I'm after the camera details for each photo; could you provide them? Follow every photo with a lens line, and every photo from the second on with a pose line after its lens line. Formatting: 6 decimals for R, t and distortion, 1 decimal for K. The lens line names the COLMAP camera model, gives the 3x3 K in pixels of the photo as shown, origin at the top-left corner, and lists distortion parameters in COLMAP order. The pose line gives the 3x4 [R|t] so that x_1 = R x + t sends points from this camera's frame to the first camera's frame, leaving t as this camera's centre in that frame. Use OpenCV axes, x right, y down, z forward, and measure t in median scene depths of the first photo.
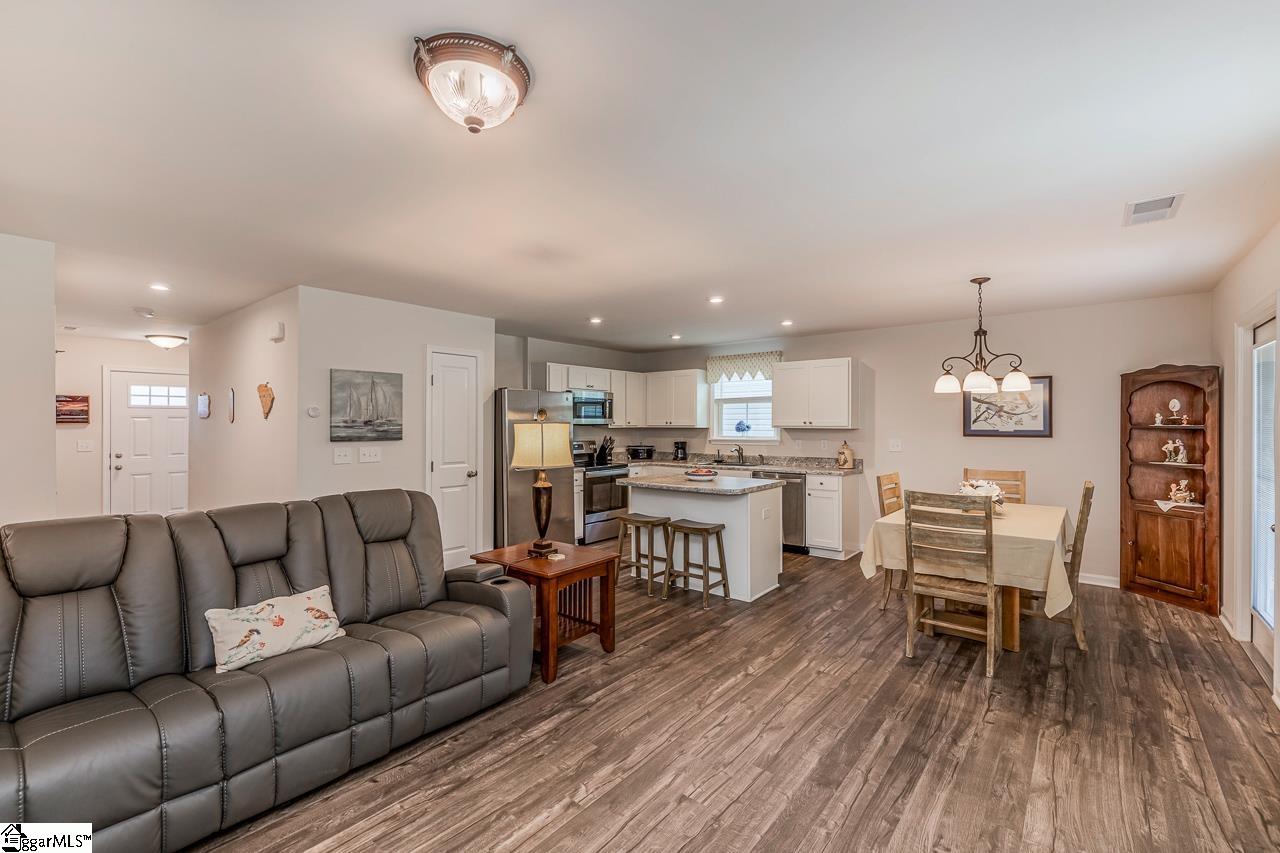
lens RADIAL K [[545.5, 0, 630.4], [0, 545.5, 430.0], [0, 0, 1]] dist [-0.001779, -0.000079]
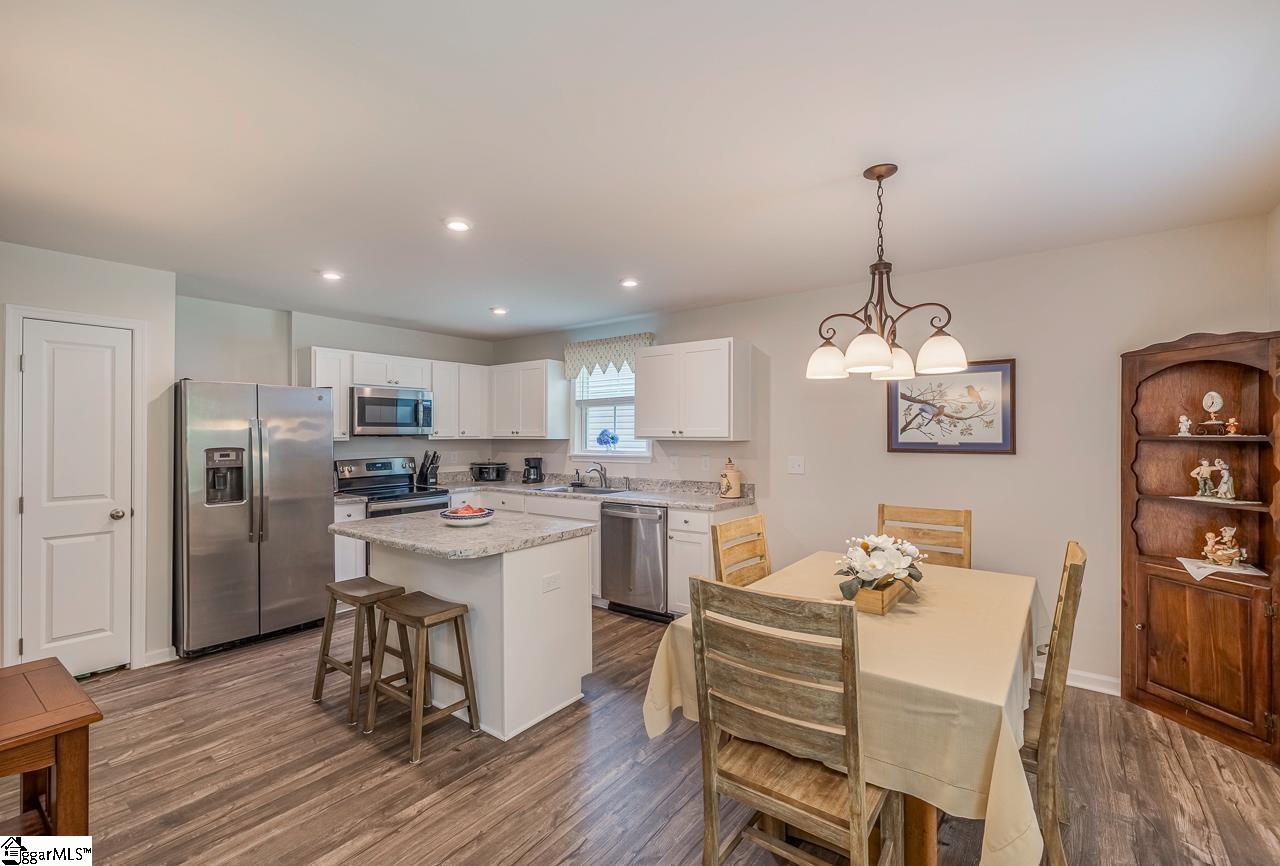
lens RADIAL K [[561.3, 0, 627.7], [0, 561.3, 433.4], [0, 0, 1]] dist [0.002427, 0.000719]
pose [[0.999399, -0.001543, 0.034634, 0.248464], [0.001933, 0.999935, -0.011228, -0.003881], [-0.034614, 0.011288, 0.999337, 0.298301]]
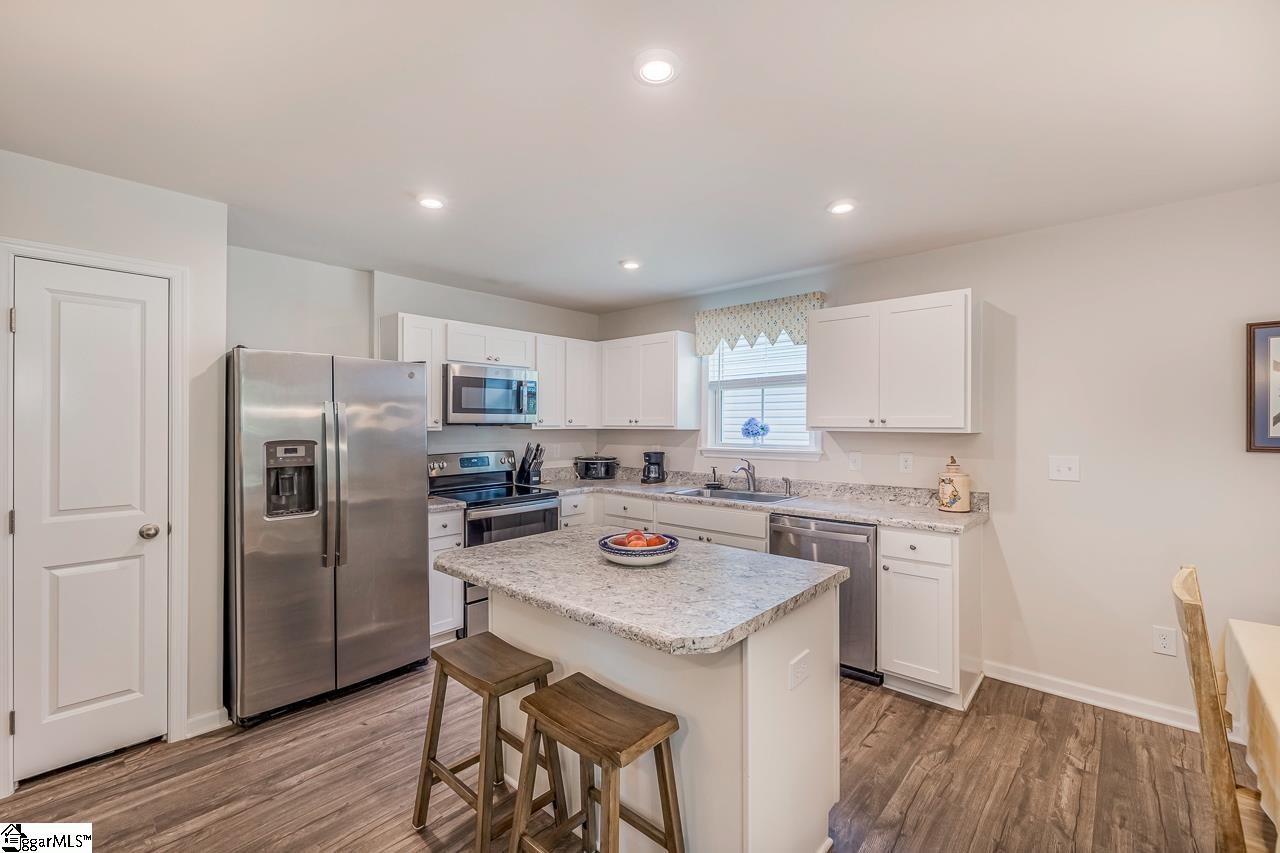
lens RADIAL K [[540.7, 0, 640.0], [0, 540.7, 426.5], [0, 0, 1]] dist [0.001017, 0.000012]
pose [[0.999440, 0.001208, -0.033429, 0.123602], [-0.001371, 0.999987, -0.004834, -0.005577], [0.033423, 0.004877, 0.999429, 0.505102]]
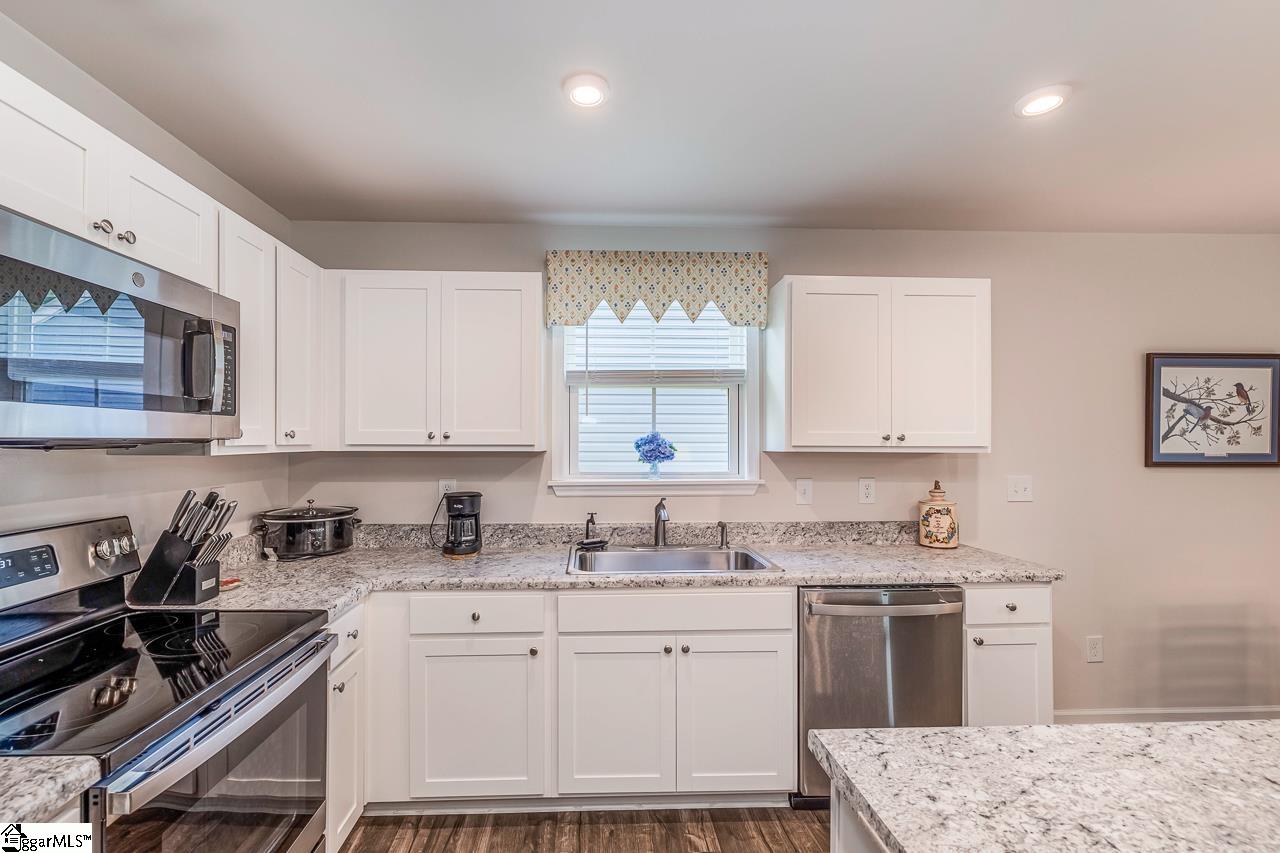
lens RADIAL K [[549.0, 0, 604.7], [0, 549.0, 443.7], [0, 0, 1]] dist [-0.000028, -0.000159]
pose [[0.740162, -0.001467, 0.672427, -0.087743], [0.004452, 0.999986, -0.002718, -0.009520], [-0.672414, 0.005006, 0.740158, 0.893843]]
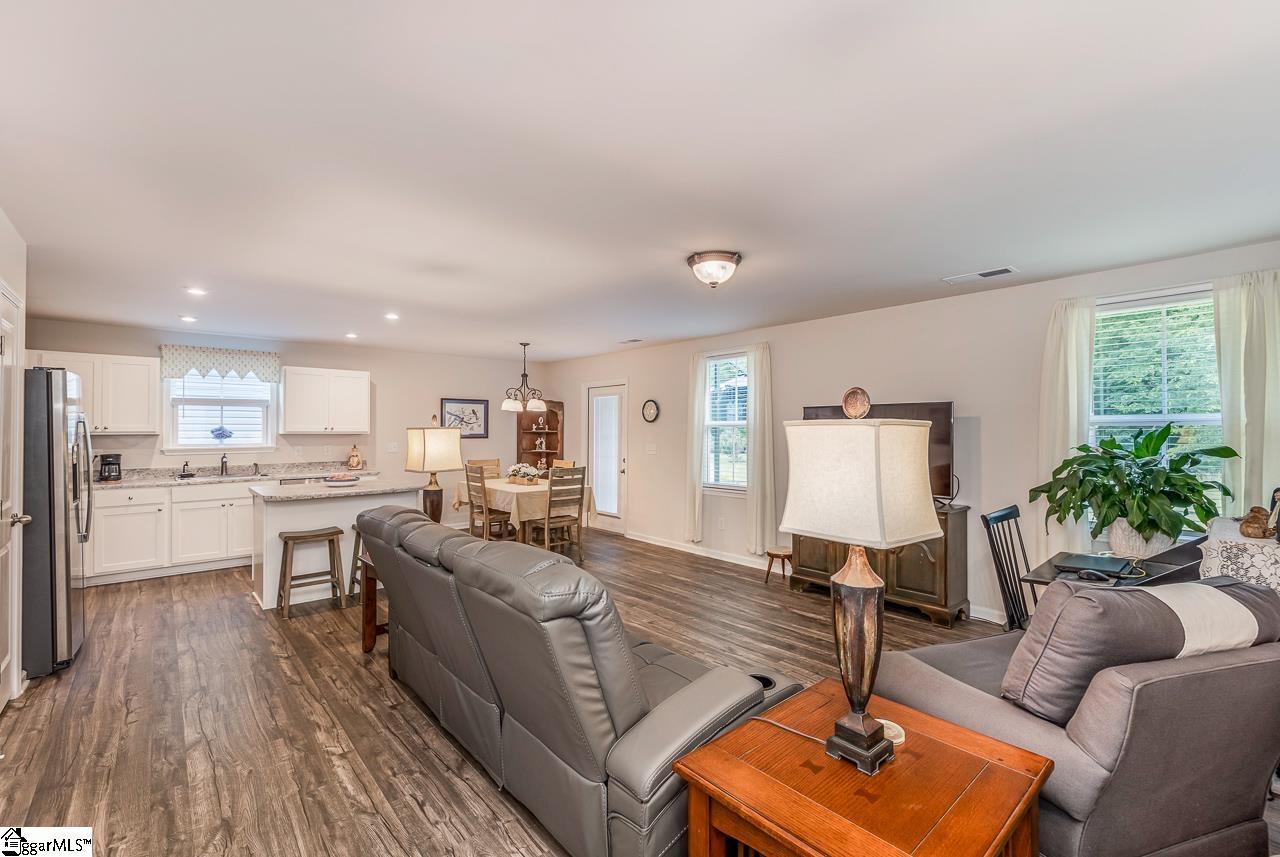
lens RADIAL K [[559.1, 0, 639.3], [0, 559.1, 424.4], [0, 0, 1]] dist [-0.000444, -0.000199]
pose [[0.147551, 0.009486, 0.989009, -0.680784], [0.009095, 0.999899, -0.010947, -0.004088], [-0.989013, 0.010610, 0.147449, 0.264912]]
